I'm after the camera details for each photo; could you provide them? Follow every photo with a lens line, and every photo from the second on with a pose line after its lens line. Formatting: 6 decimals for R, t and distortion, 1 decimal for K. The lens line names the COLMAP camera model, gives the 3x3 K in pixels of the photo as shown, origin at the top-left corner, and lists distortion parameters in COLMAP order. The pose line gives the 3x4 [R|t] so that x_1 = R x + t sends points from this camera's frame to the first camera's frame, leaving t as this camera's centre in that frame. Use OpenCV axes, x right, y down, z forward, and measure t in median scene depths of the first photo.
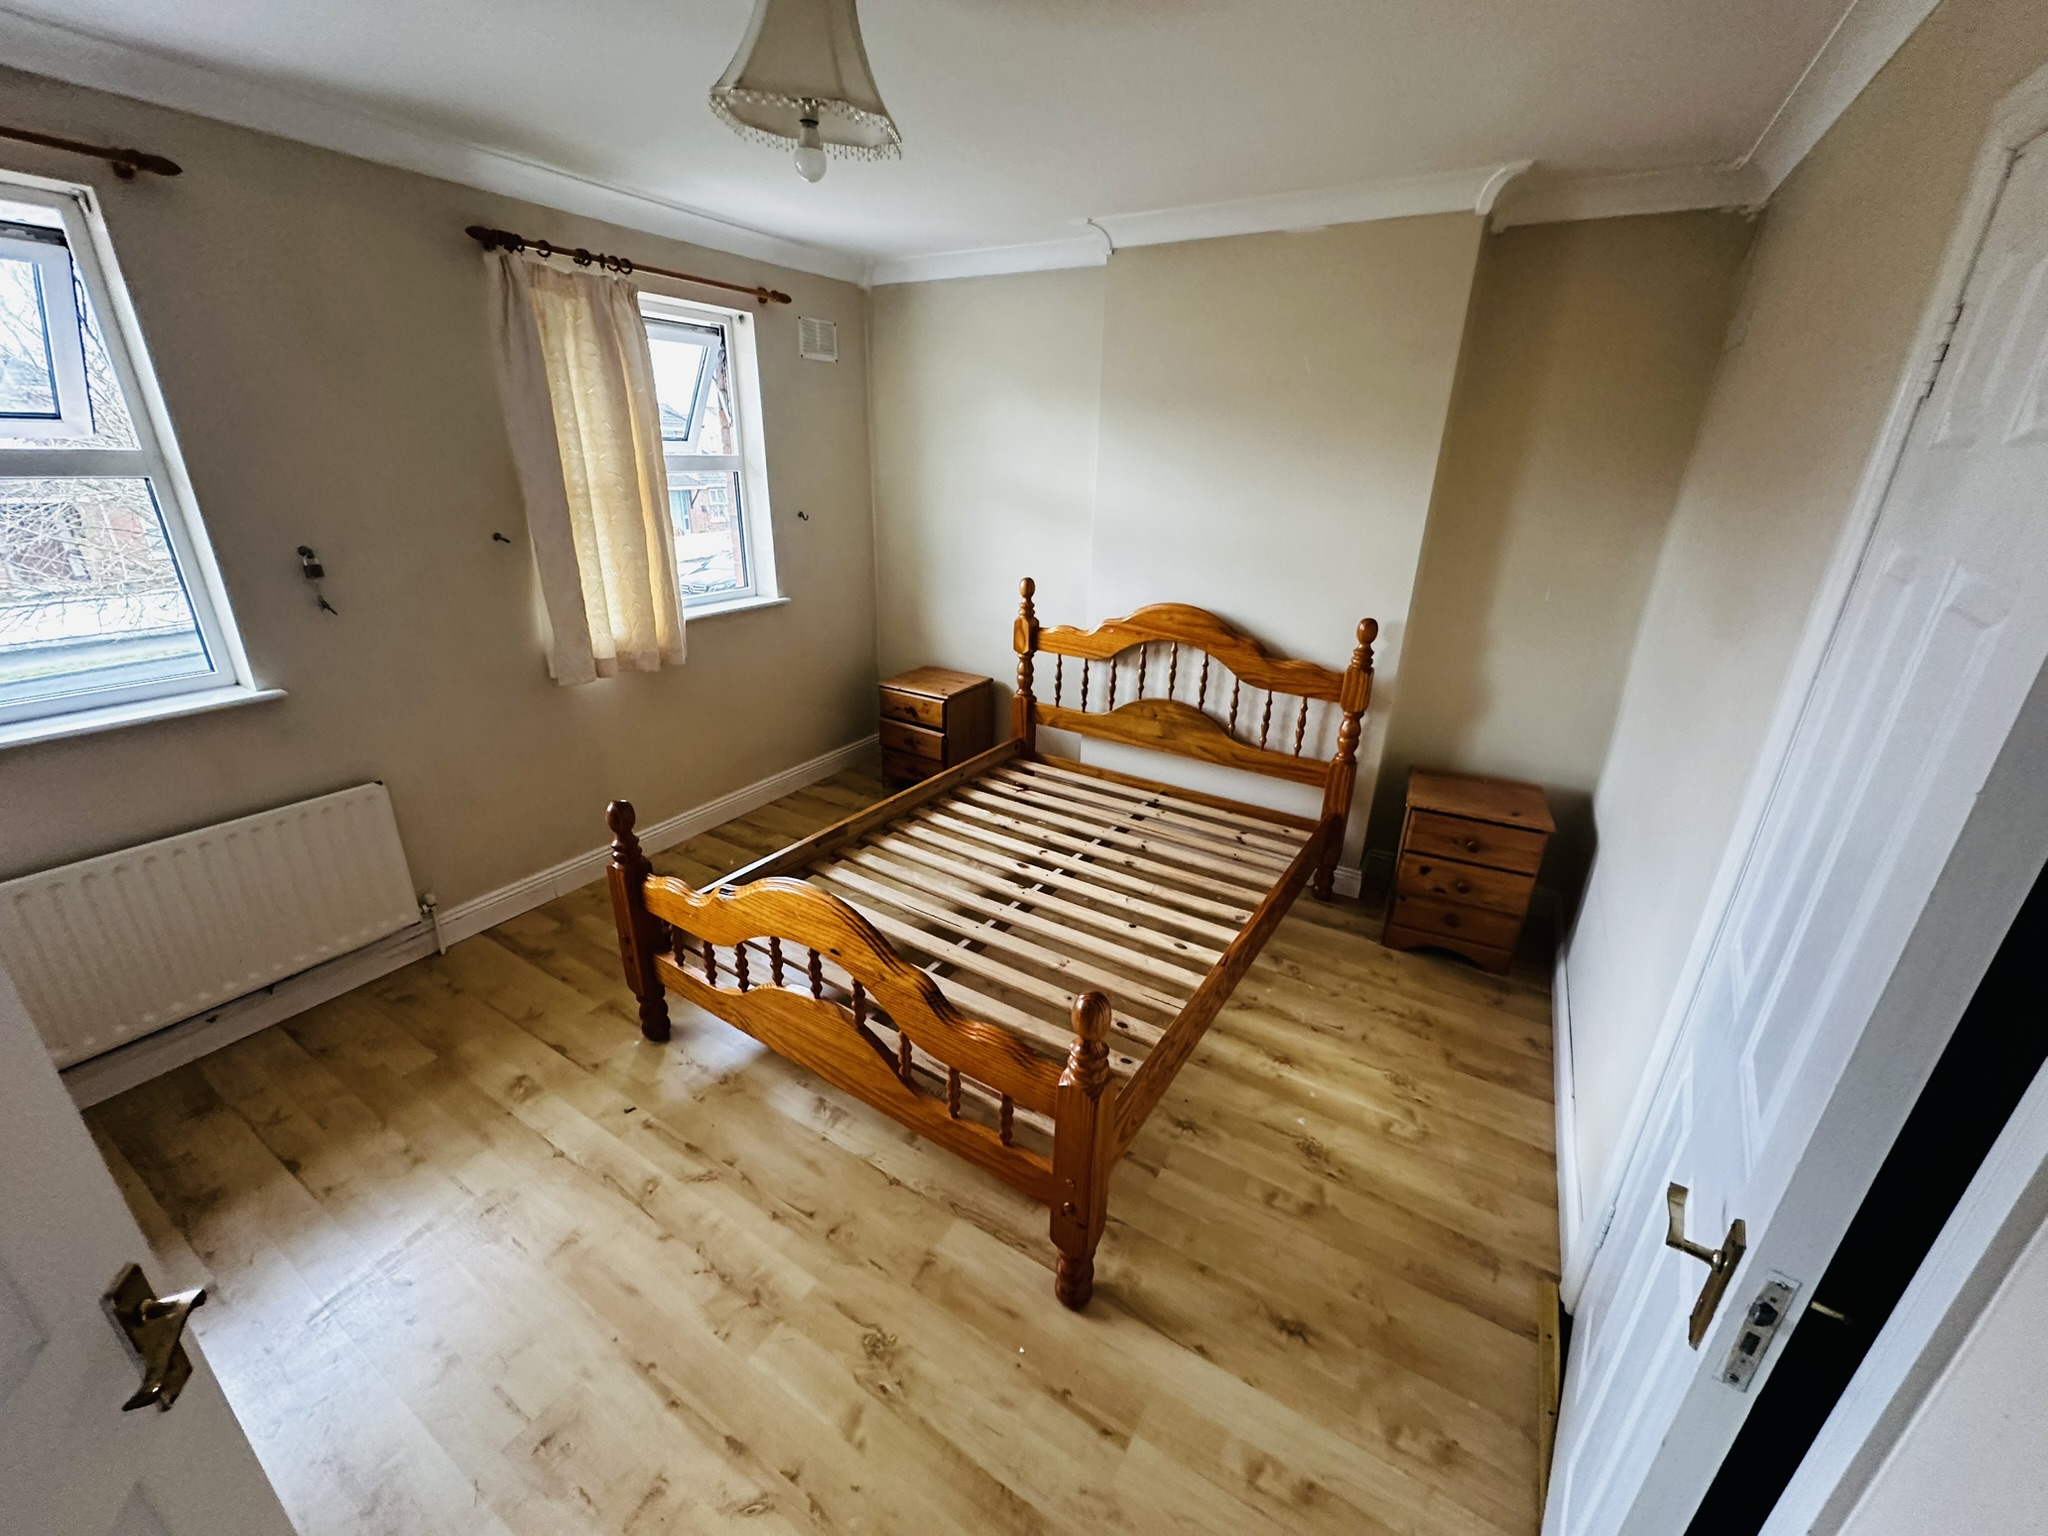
lens RADIAL K [[811.5, 0, 1024.0], [0, 811.5, 768.0], [0, 0, 1]] dist [0.000362, 0.000009]
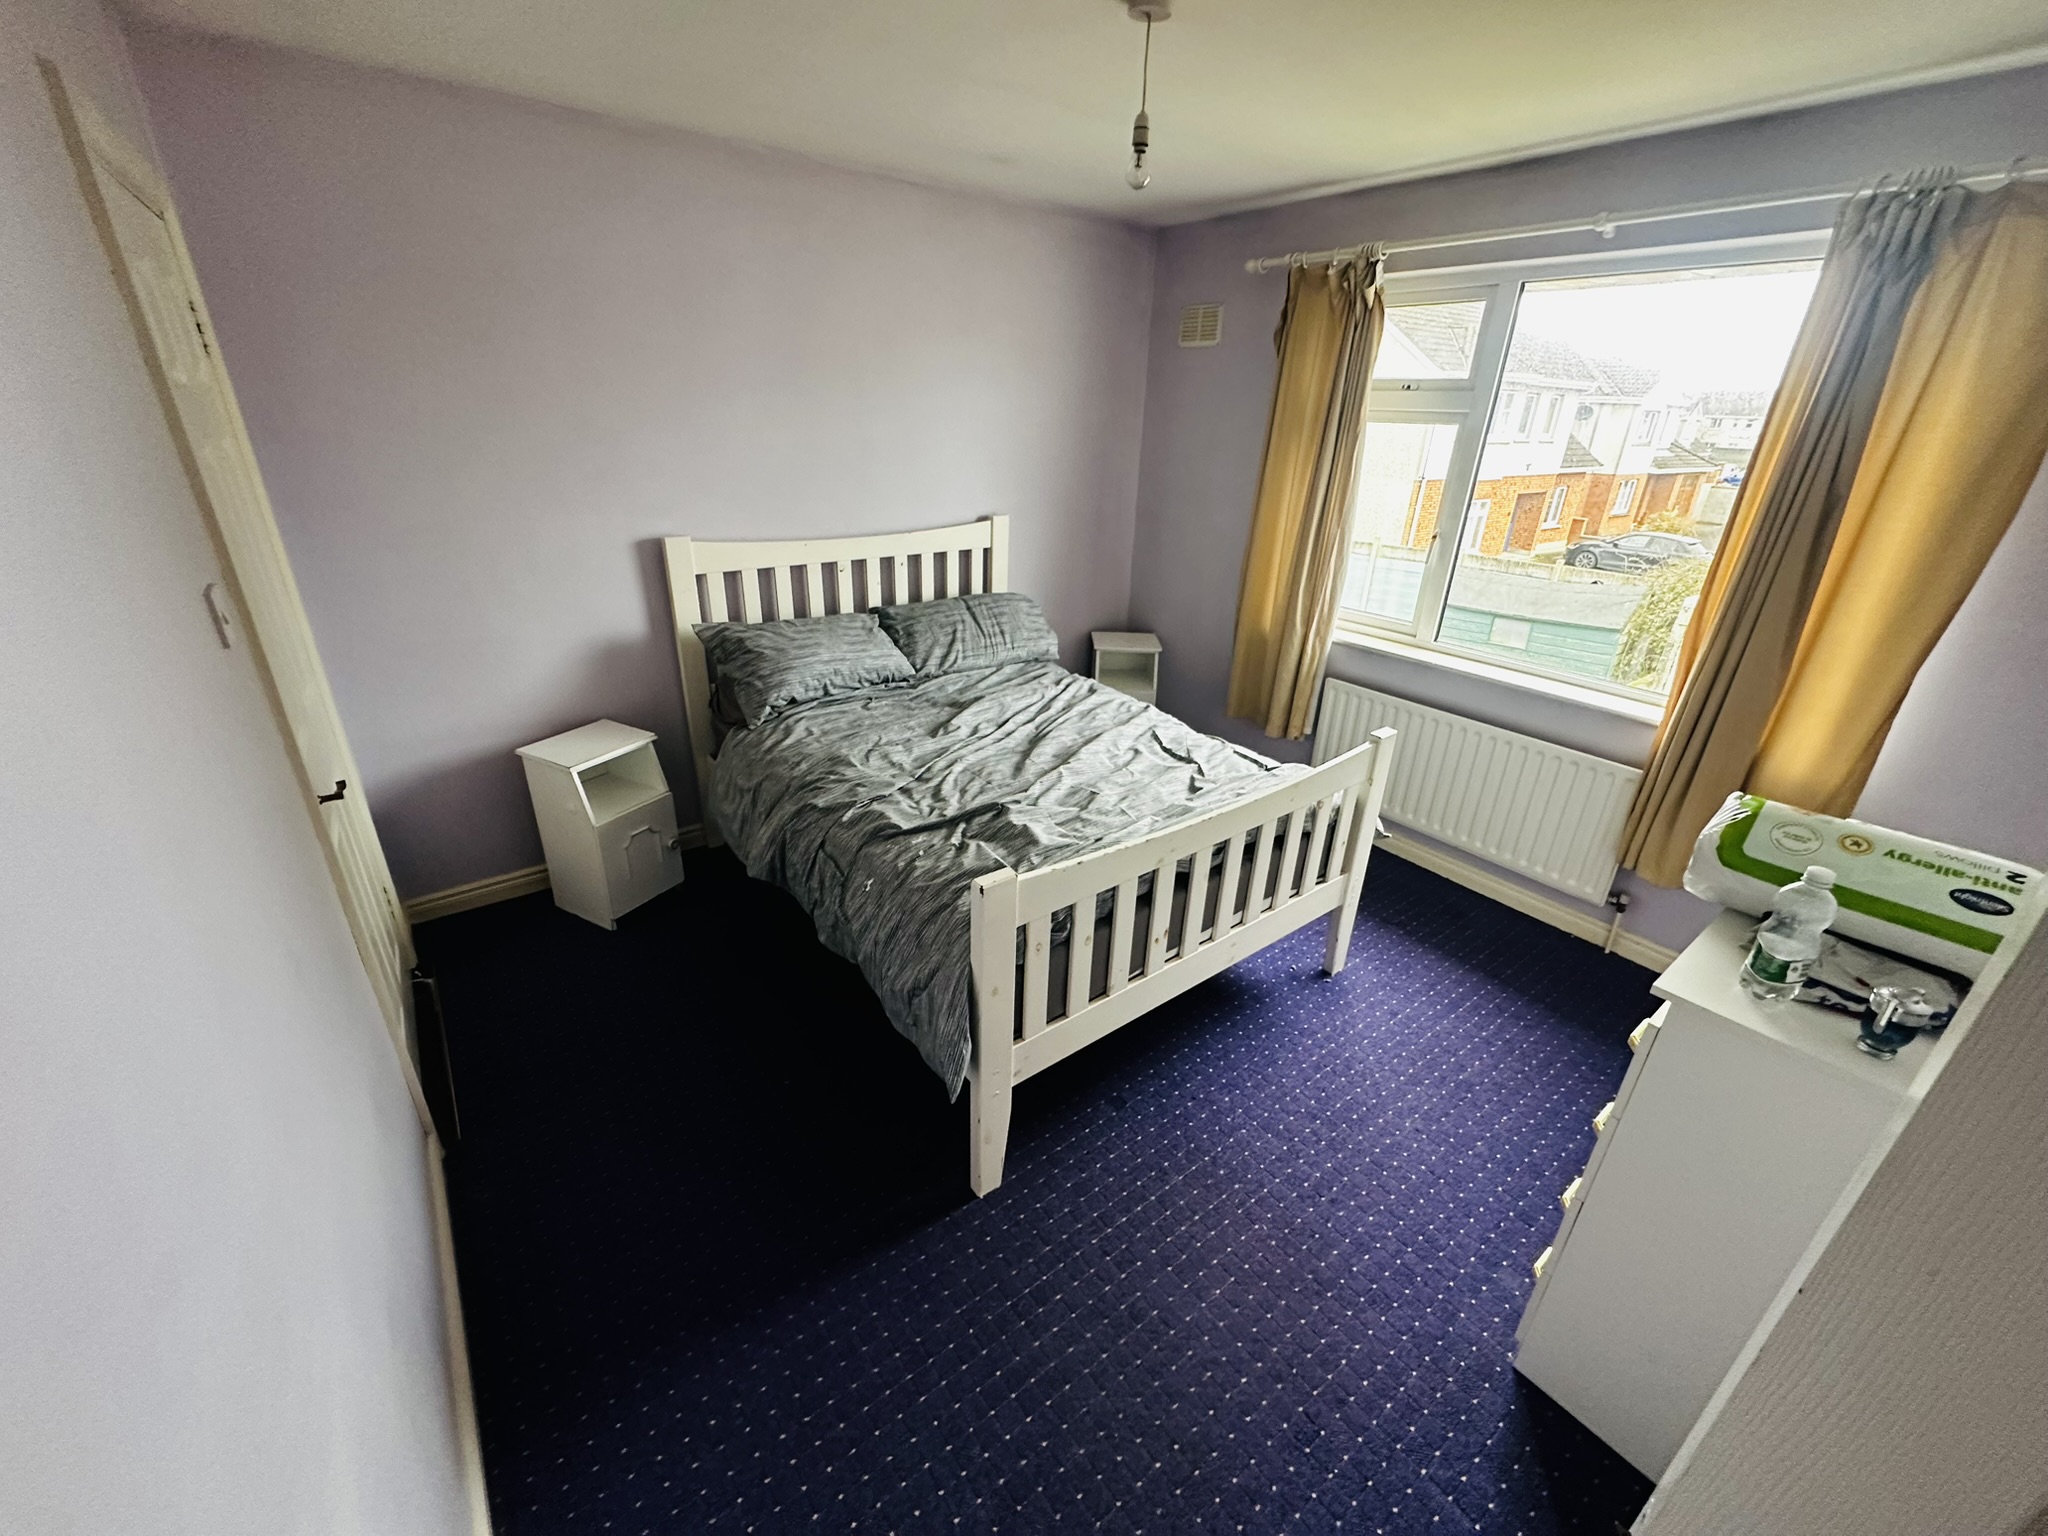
lens RADIAL K [[811.5, 0, 1024.0], [0, 811.5, 768.0], [0, 0, 1]] dist [0.000362, 0.000009]
pose [[-0.365009, 0.345454, -0.864540, 0.478746], [-0.378974, 0.793063, 0.476896, -0.219265], [0.850381, 0.501710, -0.158557, 0.579495]]
